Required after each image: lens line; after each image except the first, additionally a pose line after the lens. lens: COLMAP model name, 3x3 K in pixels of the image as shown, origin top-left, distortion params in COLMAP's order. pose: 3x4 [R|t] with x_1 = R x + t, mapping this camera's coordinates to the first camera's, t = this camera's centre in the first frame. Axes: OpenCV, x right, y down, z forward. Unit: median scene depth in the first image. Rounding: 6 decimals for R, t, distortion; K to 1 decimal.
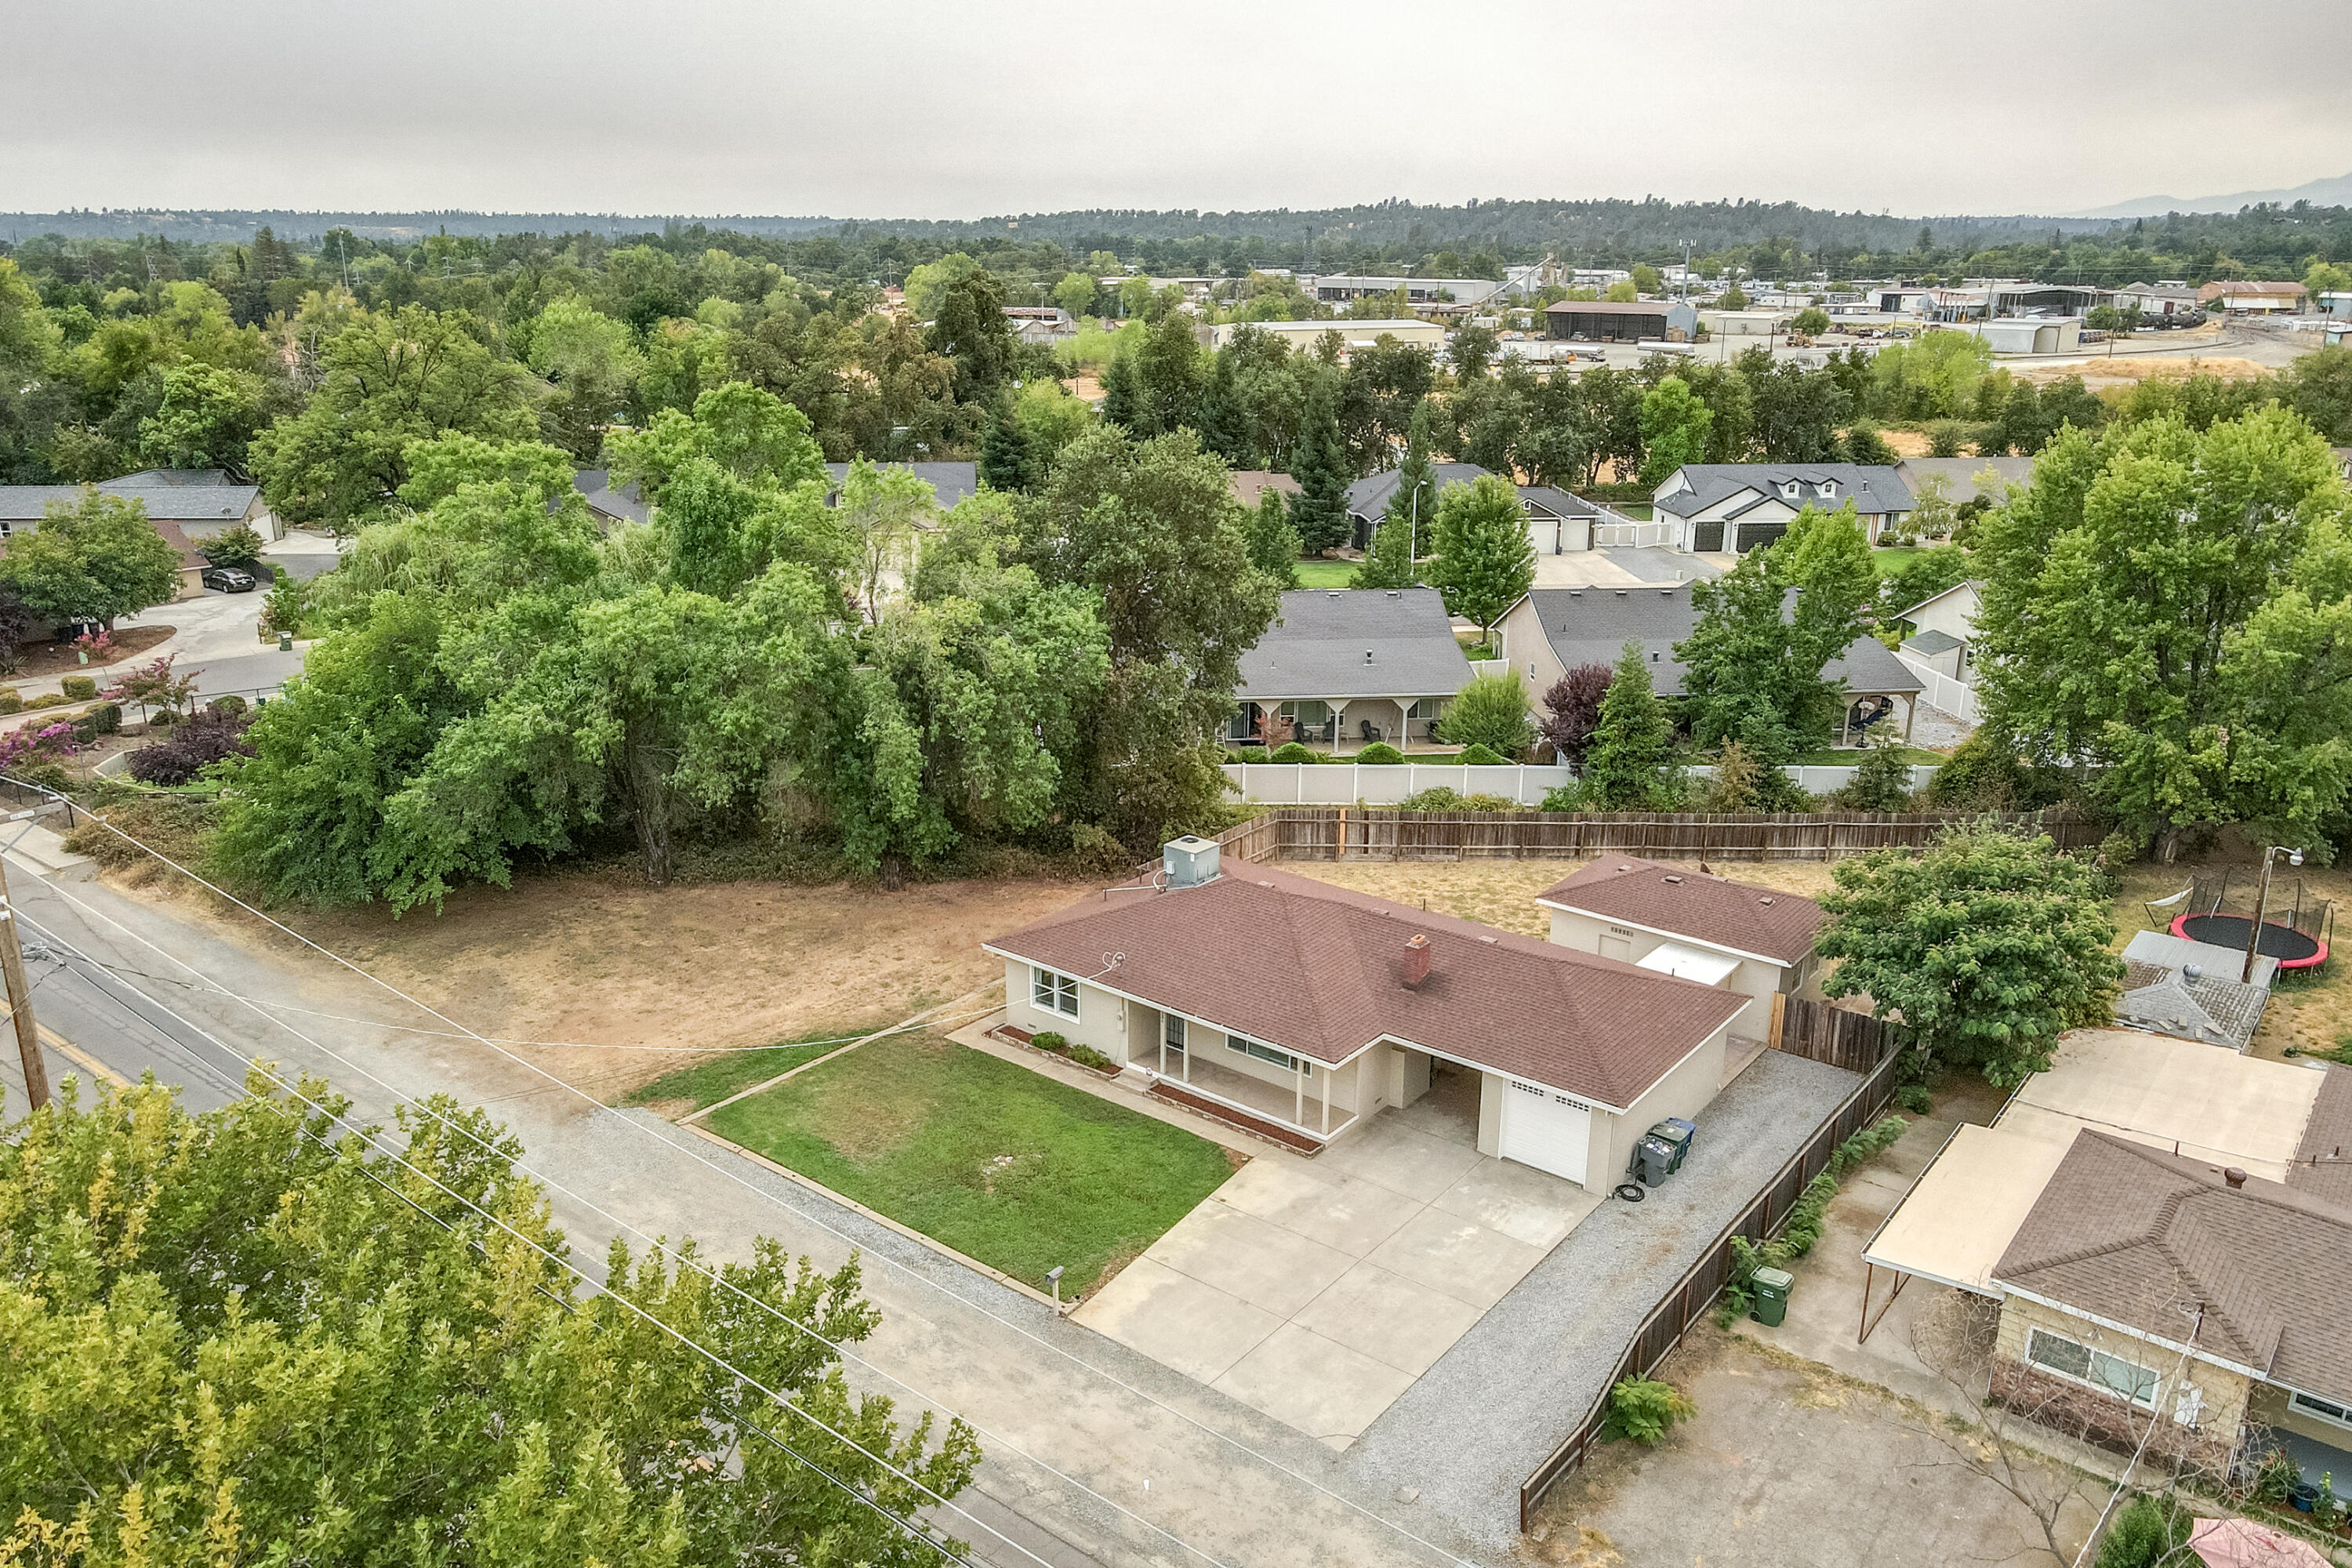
lens RADIAL K [[1734.2, 0, 1165.1], [0, 1734.2, 787.2], [0, 0, 1]] dist [0.007498, 0.015814]
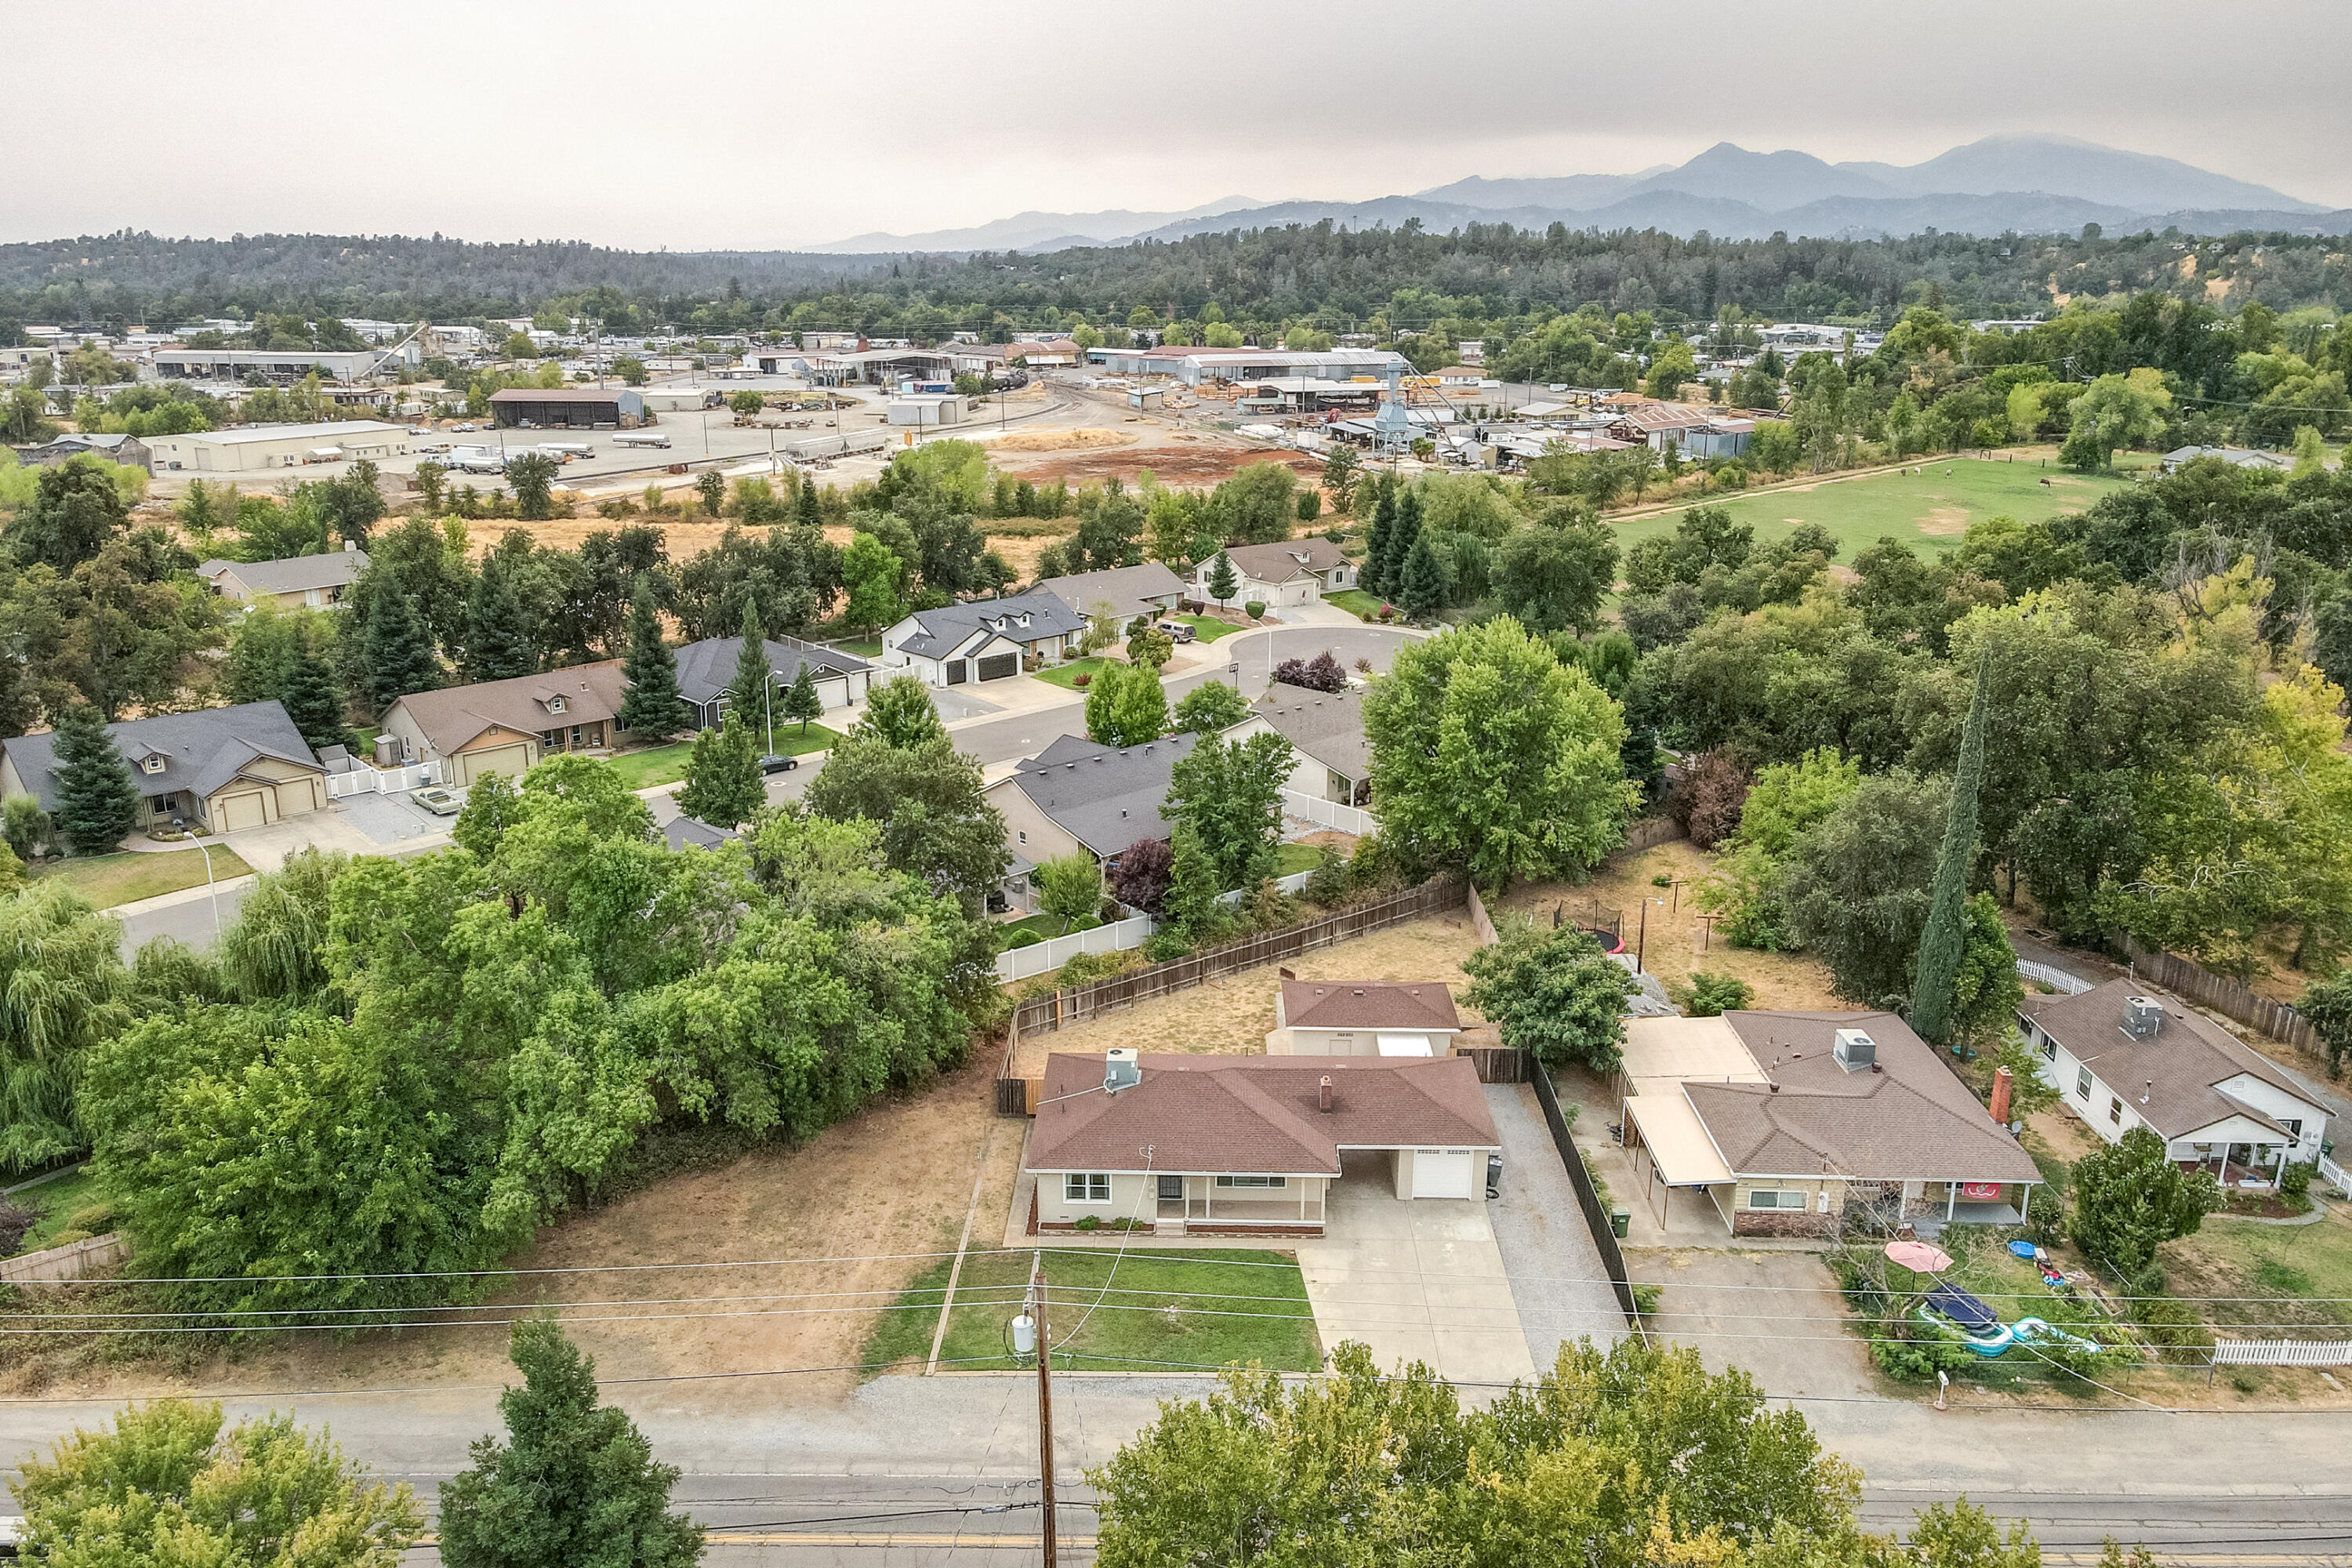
lens RADIAL K [[1734.2, 0, 1169.1], [0, 1734.2, 777.6], [0, 0, 1]] dist [0.007498, 0.015814]
pose [[0.792391, -0.173811, 0.584727, -0.689677], [0.184585, 0.981930, 0.041741, -0.223173], [-0.581416, 0.074857, 0.810155, -0.157824]]
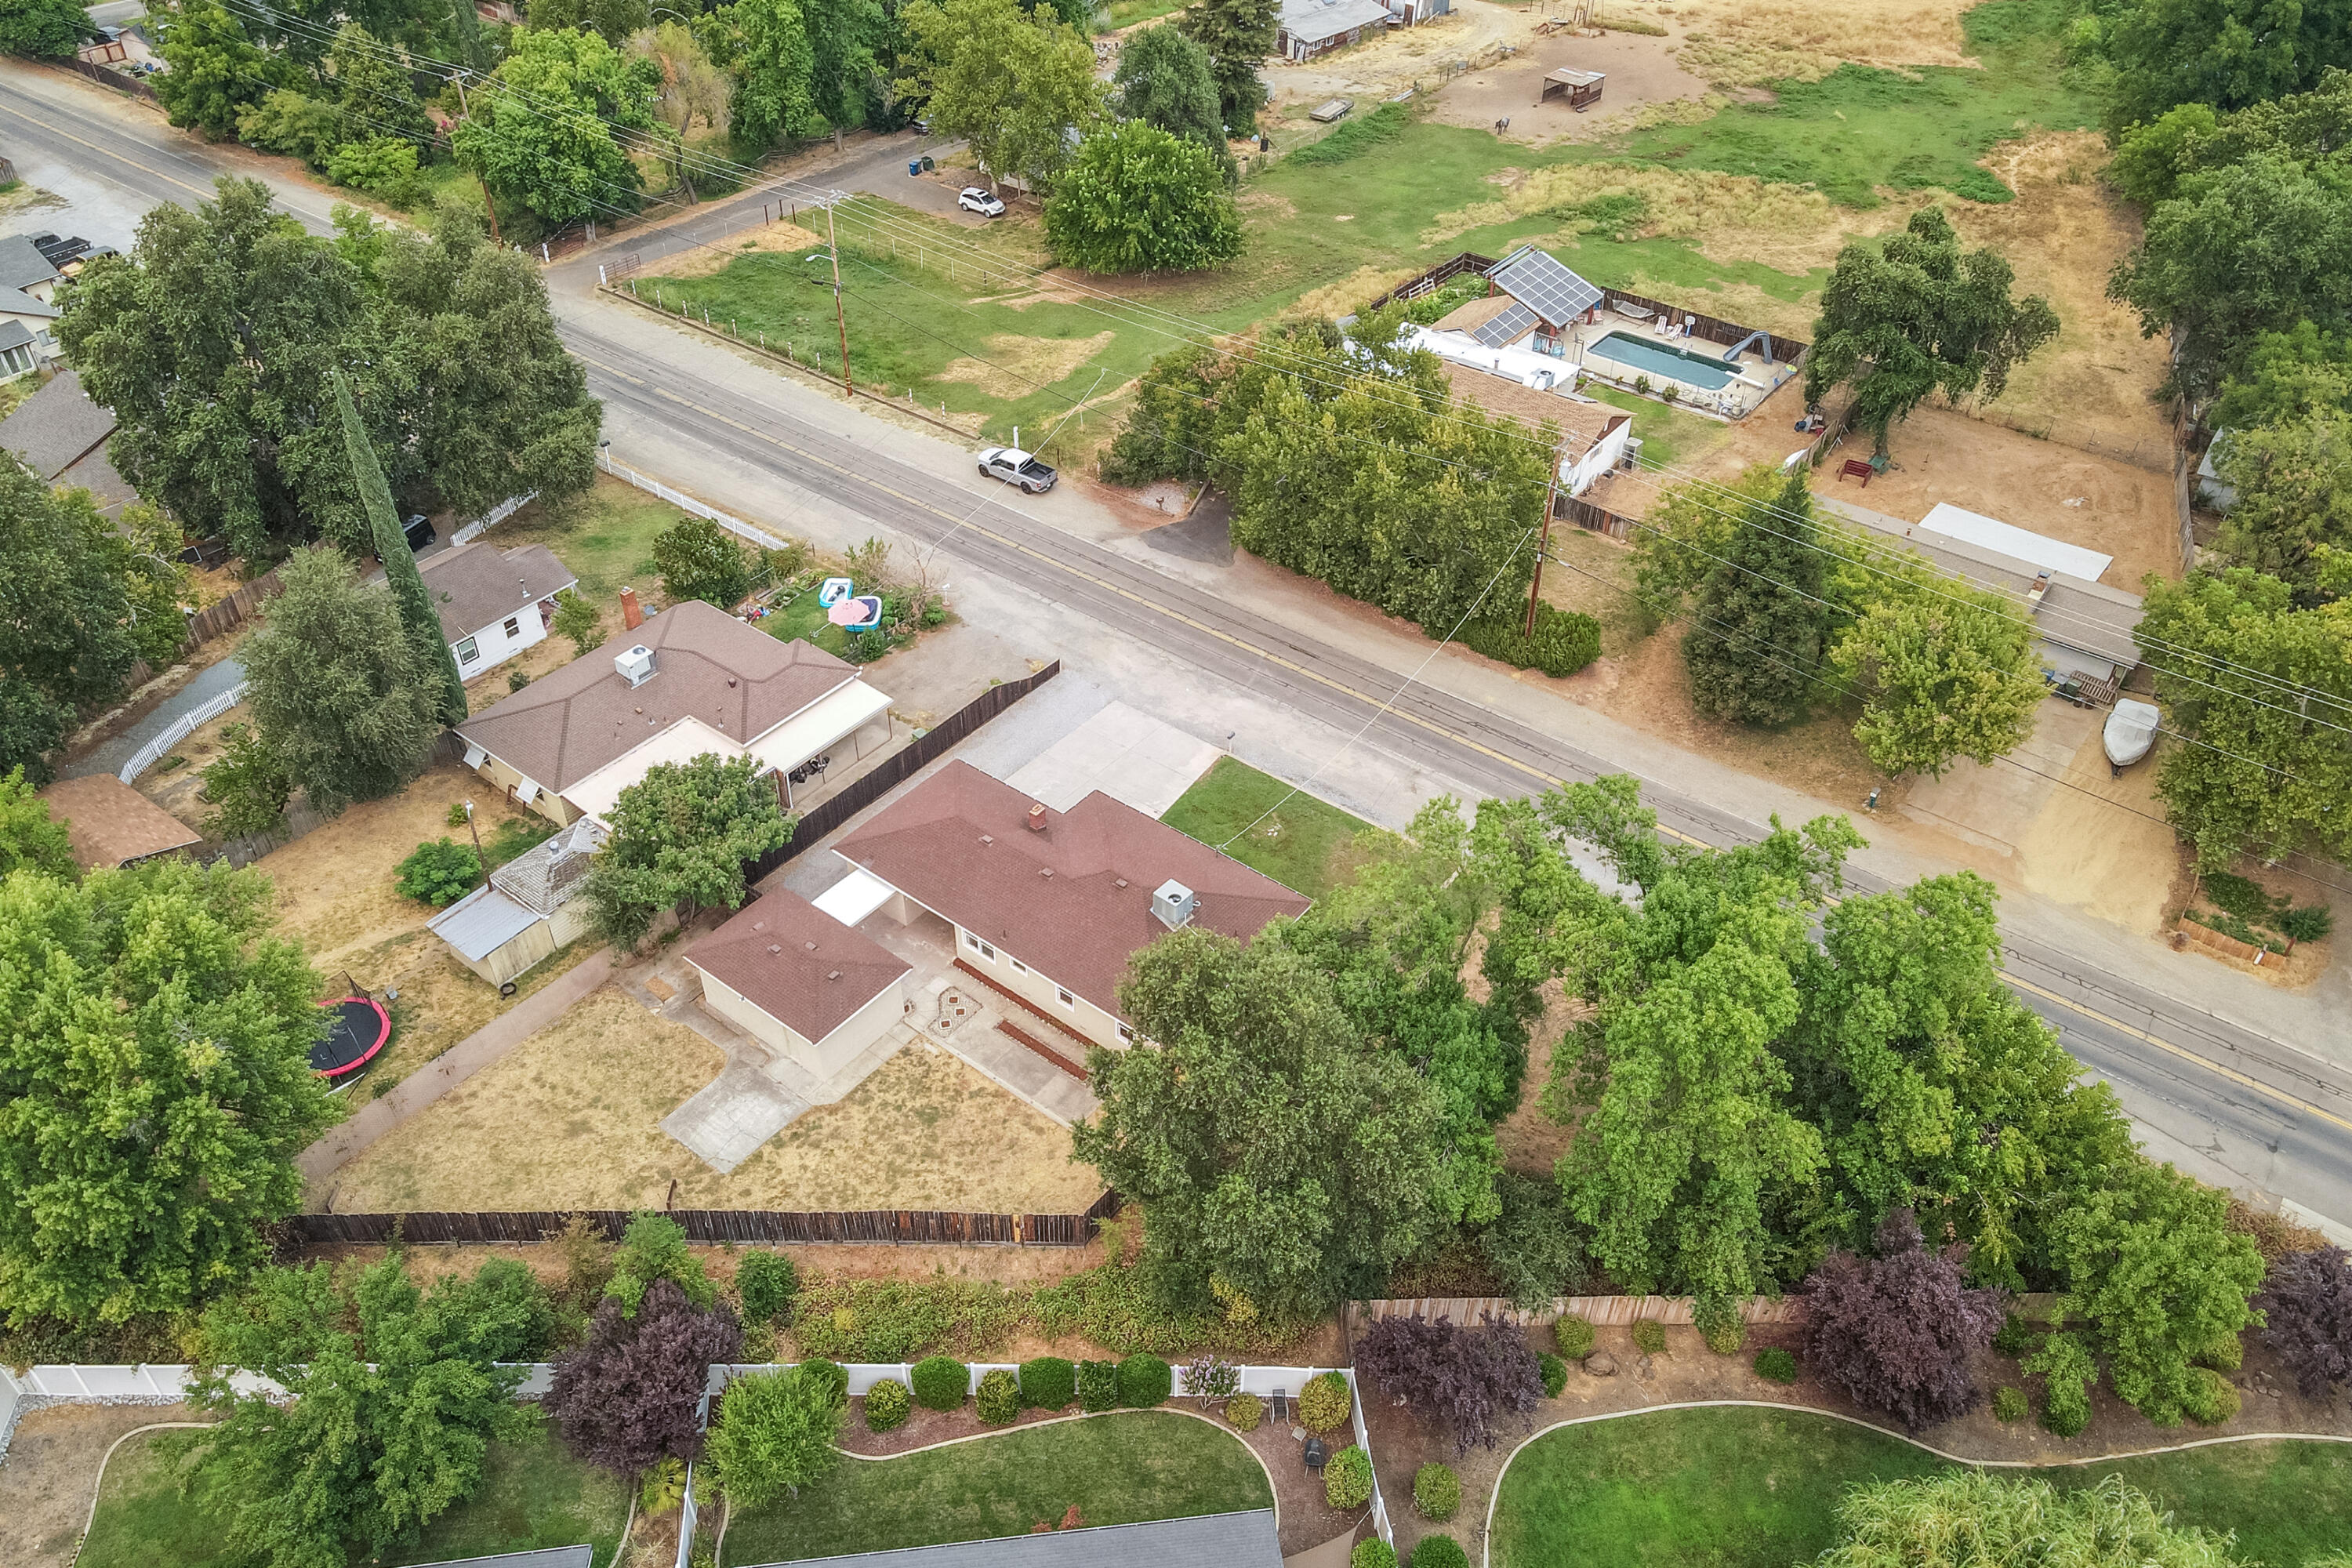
lens RADIAL K [[1734.2, 0, 1169.9], [0, 1734.2, 784.4], [0, 0, 1]] dist [0.007498, 0.015814]
pose [[-0.999858, 0.001765, -0.016756, 0.039359], [-0.013059, 0.547252, 0.836866, -1.108084], [0.010647, 0.836966, -0.547151, 1.591662]]
